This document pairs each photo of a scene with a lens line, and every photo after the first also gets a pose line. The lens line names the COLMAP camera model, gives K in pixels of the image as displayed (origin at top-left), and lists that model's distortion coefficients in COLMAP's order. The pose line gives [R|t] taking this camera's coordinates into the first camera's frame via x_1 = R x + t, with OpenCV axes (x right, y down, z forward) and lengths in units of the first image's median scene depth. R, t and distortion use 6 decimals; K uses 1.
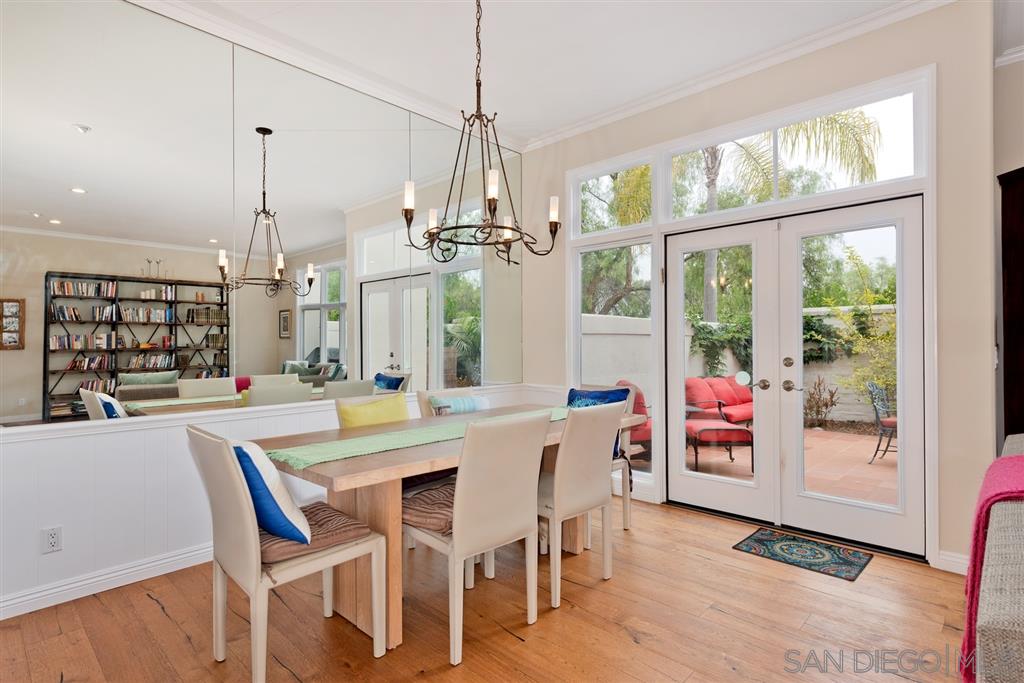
lens RADIAL K [[521.3, 0, 512.0], [0, 521.3, 341.5], [0, 0, 1]] dist [0.001165, -0.000032]
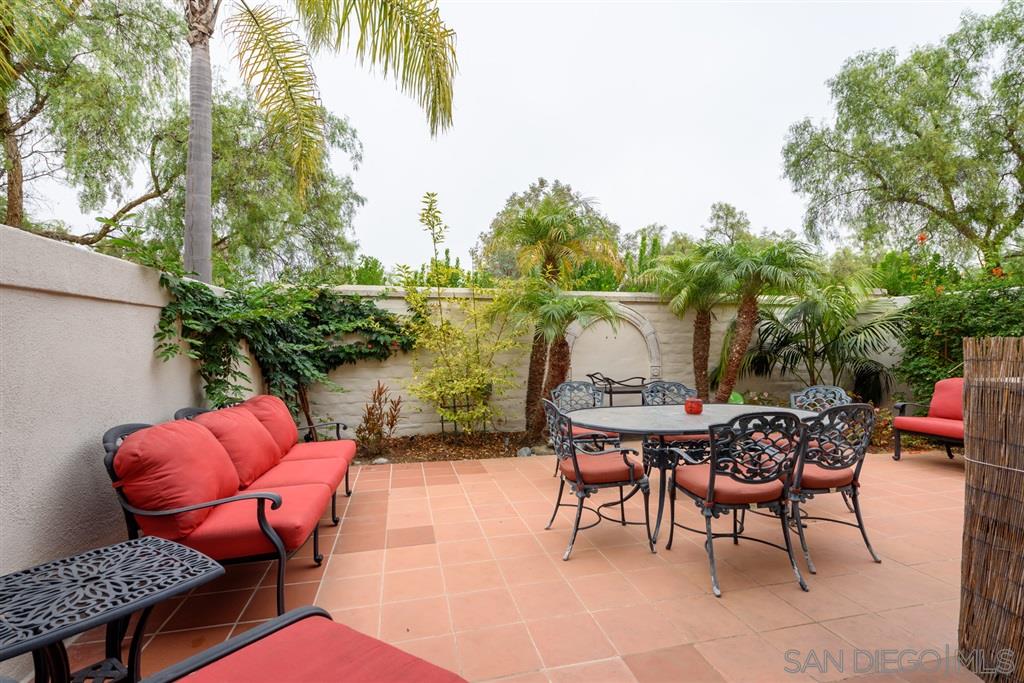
lens RADIAL K [[463.3, 0, 512.0], [0, 463.3, 341.5], [0, 0, 1]] dist [0.003137, 0.000222]
pose [[0.550863, -0.002535, 0.834592, 0.152857], [0.000019, 0.999995, 0.003024, 0.010174], [-0.834596, -0.001650, 0.550860, 0.449904]]
